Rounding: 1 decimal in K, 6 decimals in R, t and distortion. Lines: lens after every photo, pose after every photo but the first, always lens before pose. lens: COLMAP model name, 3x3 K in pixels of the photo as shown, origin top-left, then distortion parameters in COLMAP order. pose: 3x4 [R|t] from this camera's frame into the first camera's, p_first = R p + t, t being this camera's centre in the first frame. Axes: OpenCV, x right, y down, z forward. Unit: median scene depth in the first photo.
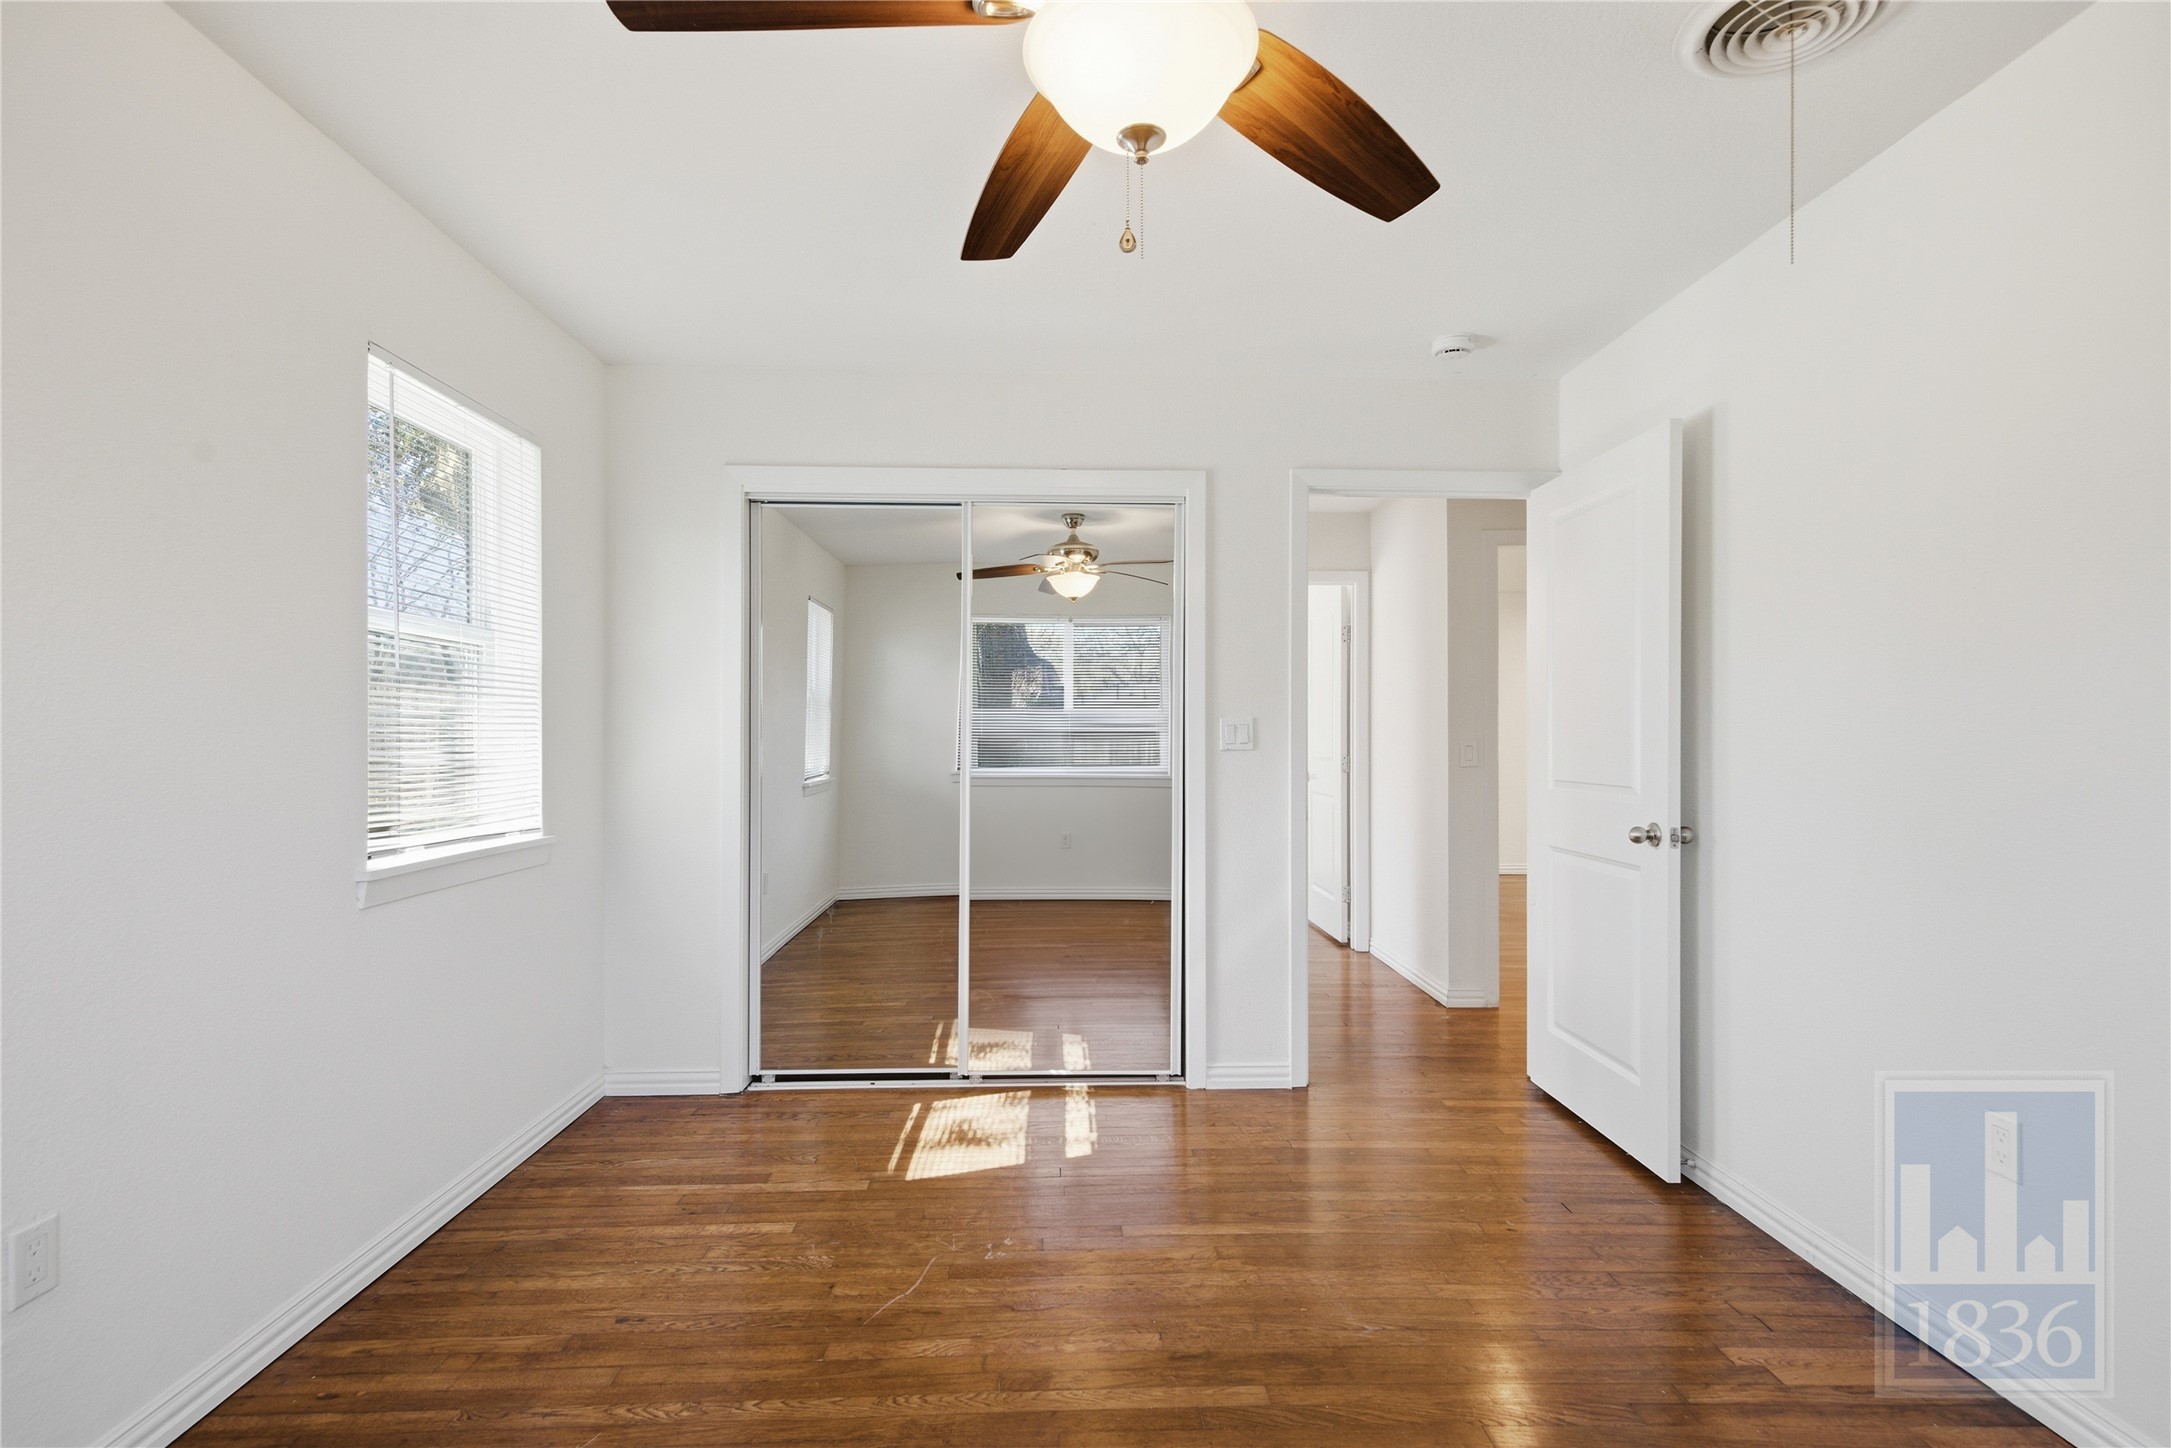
lens RADIAL K [[1060.3, 0, 1086.8], [0, 1060.3, 716.8], [0, 0, 1]] dist [0.015097, -0.008392]
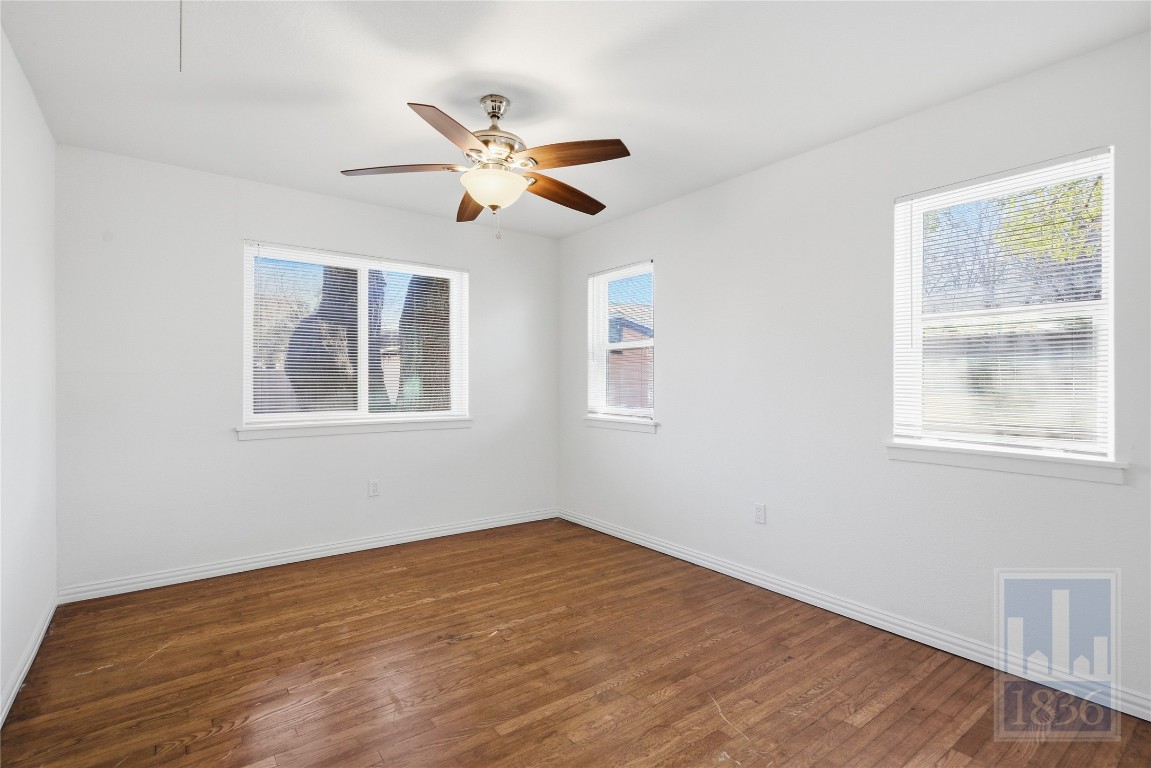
lens RADIAL K [[562.2, 0, 576.2], [0, 562.2, 380.2], [0, 0, 1]] dist [0.015097, -0.008392]
pose [[-0.823313, -0.002003, -0.567585, 0.555481], [0.006318, 0.999899, -0.012693, 0.028724], [0.567553, -0.014037, -0.823217, 1.707163]]
